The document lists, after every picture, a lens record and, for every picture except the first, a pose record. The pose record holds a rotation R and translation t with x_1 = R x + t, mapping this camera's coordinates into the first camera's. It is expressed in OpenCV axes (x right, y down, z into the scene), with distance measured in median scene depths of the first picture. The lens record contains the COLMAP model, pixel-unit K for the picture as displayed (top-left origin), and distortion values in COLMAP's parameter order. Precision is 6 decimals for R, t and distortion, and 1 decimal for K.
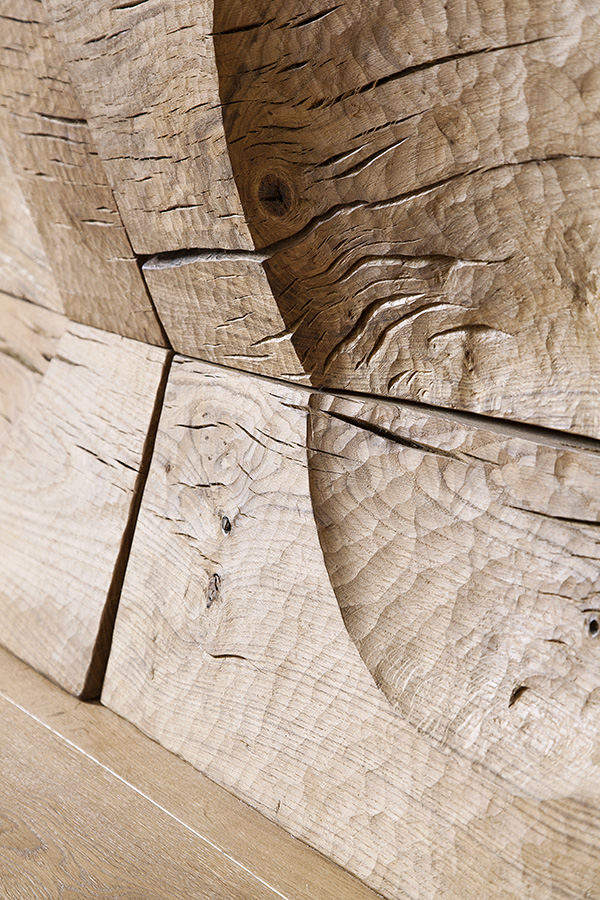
lens RADIAL K [[2080.1, 0, 300.0], [0, 2080.1, 450.0], [0, 0, 1]] dist [0.310626, 0.113352]
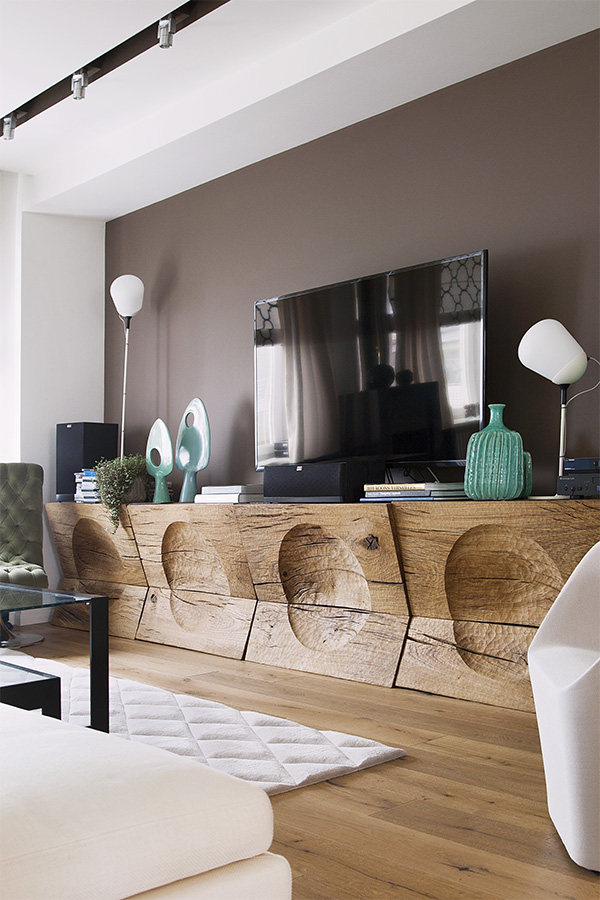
lens RADIAL K [[946.9, 0, 300.0], [0, 946.9, 450.0], [0, 0, 1]] dist [-0.120056, 0.236109]
pose [[0.981272, 0.032613, 0.189846, -0.472612], [0.017848, 0.965931, -0.258184, 0.239090], [-0.191798, 0.256737, 0.947259, -1.711260]]
